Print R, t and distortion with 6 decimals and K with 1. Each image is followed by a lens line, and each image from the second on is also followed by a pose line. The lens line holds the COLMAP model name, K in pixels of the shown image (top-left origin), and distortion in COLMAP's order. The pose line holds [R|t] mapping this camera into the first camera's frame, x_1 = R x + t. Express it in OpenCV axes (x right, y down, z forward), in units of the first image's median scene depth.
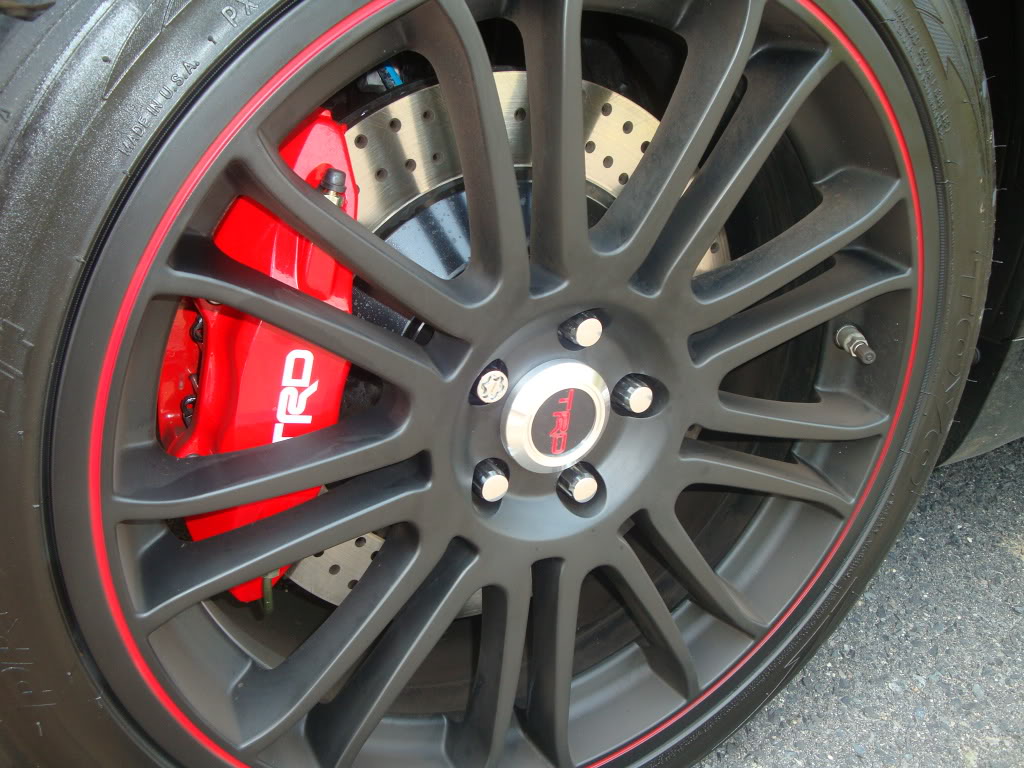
lens RADIAL K [[998.2, 0, 512.0], [0, 998.2, 384.0], [0, 0, 1]] dist [-0.107242, 0.177603]
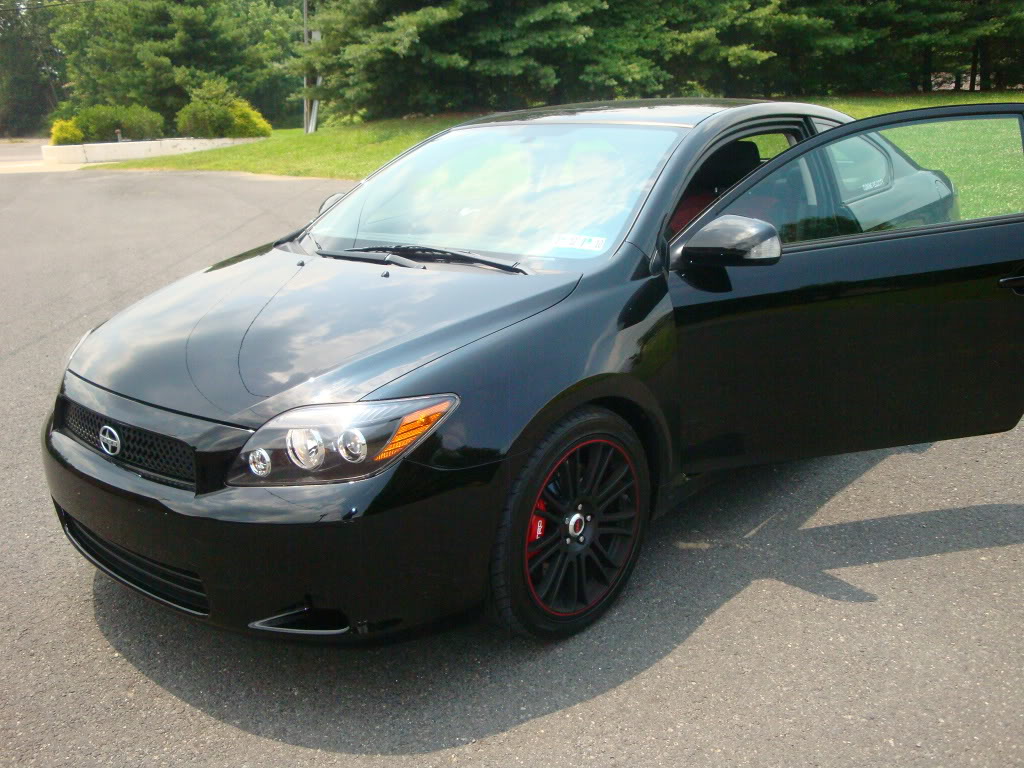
lens RADIAL K [[998.2, 0, 512.0], [0, 998.2, 384.0], [0, 0, 1]] dist [-0.107242, 0.177603]
pose [[0.942514, -0.158060, 0.294423, -1.716793], [0.200730, 0.972187, -0.120667, -0.122381], [-0.267162, 0.172830, 0.948027, -4.001045]]
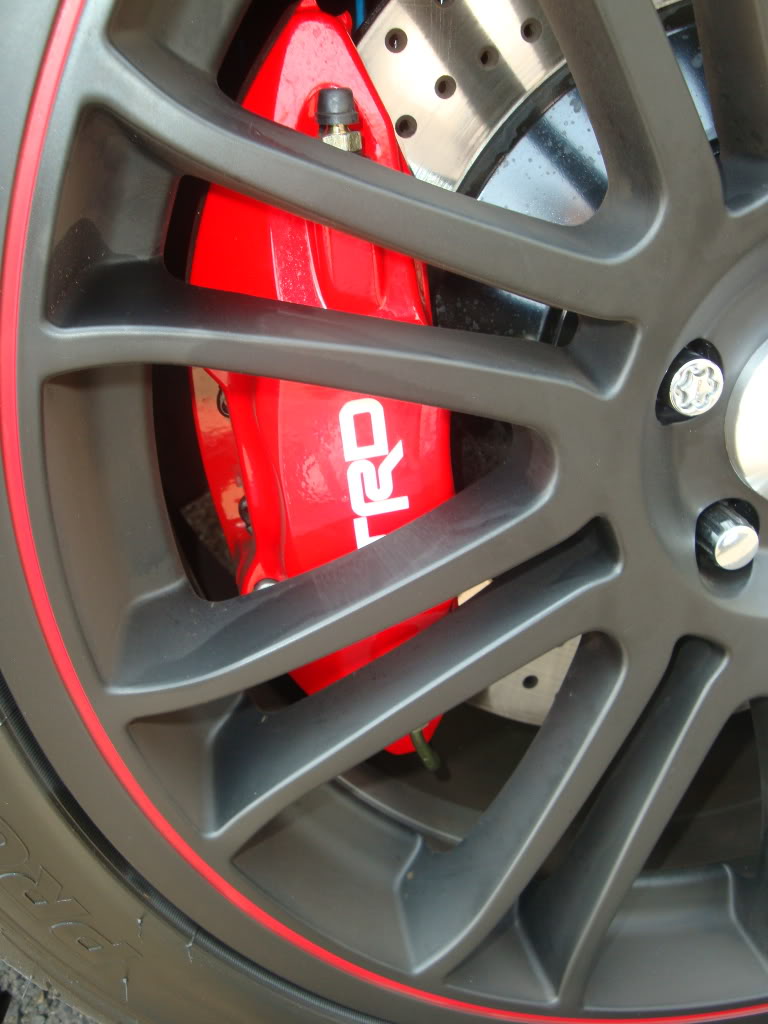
lens RADIAL K [[998.2, 0, 386.4], [0, 998.2, 531.7], [0, 0, 1]] dist [-0.107242, 0.177603]
pose [[0.900824, -0.156941, -0.404828, 0.038719], [0.211797, 0.972766, 0.094176, -0.008327], [0.379022, -0.170578, 0.909530, 0.387067]]
